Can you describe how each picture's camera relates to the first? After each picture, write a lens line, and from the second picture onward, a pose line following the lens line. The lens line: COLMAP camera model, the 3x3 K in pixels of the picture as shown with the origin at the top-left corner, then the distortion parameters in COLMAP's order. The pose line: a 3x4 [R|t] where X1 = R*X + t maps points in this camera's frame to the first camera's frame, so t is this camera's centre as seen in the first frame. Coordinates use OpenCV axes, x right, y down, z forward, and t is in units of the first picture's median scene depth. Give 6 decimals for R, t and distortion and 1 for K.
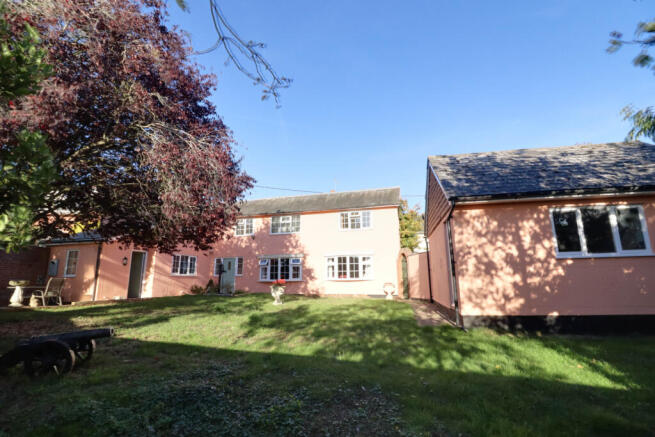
lens RADIAL K [[314.5, 0, 327.5], [0, 314.5, 218.5], [0, 0, 1]] dist [0.014044, -0.000170]
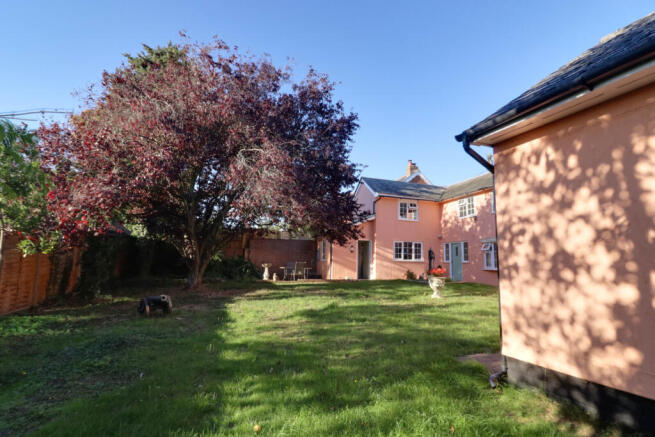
lens RADIAL K [[319.0, 0, 334.2], [0, 319.0, 224.3], [0, 0, 1]] dist [-0.001631, -0.000341]
pose [[0.574221, -0.078319, -0.814945, 0.682713], [0.138491, 0.990361, 0.002406, 0.056010], [0.806901, -0.114244, 0.579533, 0.488783]]
